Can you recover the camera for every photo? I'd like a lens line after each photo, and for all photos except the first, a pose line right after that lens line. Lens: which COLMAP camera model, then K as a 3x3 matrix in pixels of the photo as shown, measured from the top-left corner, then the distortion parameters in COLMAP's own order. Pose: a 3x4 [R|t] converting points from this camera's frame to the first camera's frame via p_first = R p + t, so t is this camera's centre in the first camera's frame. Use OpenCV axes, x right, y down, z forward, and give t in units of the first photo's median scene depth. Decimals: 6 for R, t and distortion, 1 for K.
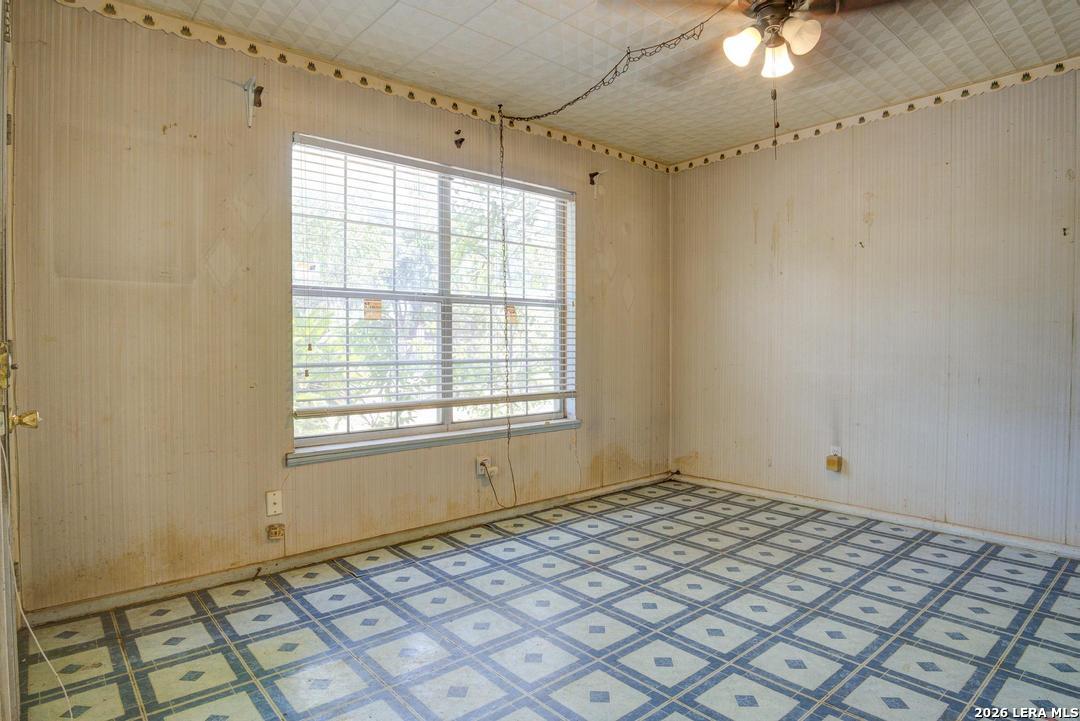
lens RADIAL K [[602.8, 0, 542.3], [0, 602.8, 358.1], [0, 0, 1]] dist [-0.043460, 0.007028]
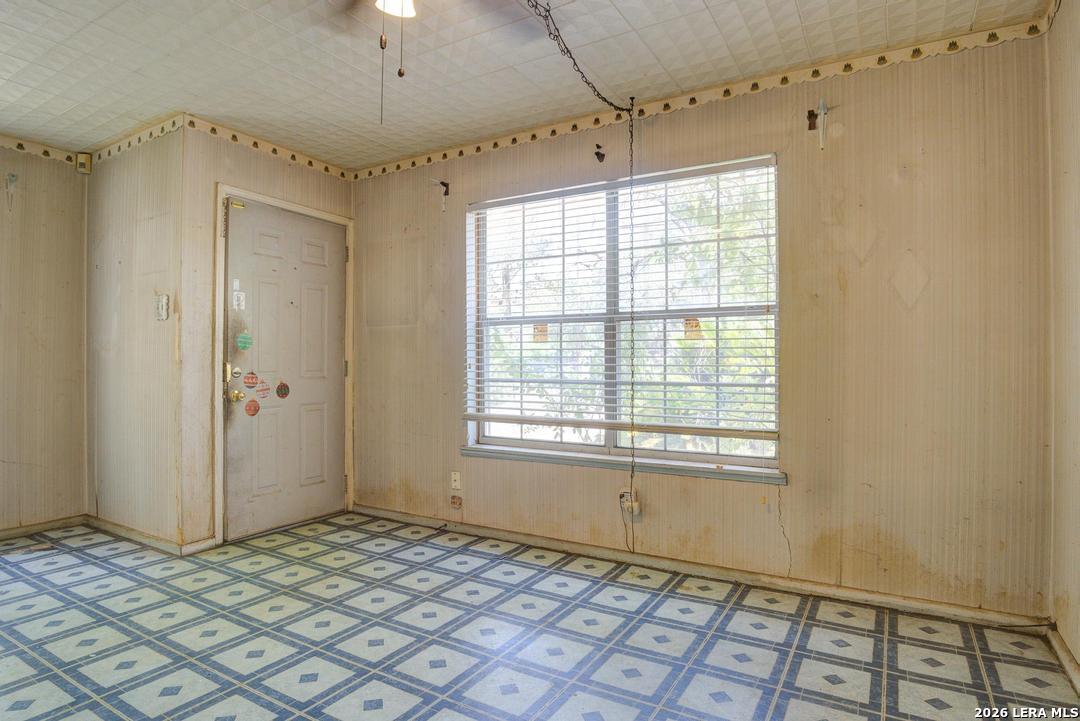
lens RADIAL K [[602.8, 0, 546.1], [0, 602.8, 362.0], [0, 0, 1]] dist [-0.043460, 0.007028]
pose [[0.319446, -0.000399, -0.947604, 0.744388], [-0.025617, 0.999631, -0.009057, -0.015866], [0.947258, 0.027168, 0.319318, 0.608855]]
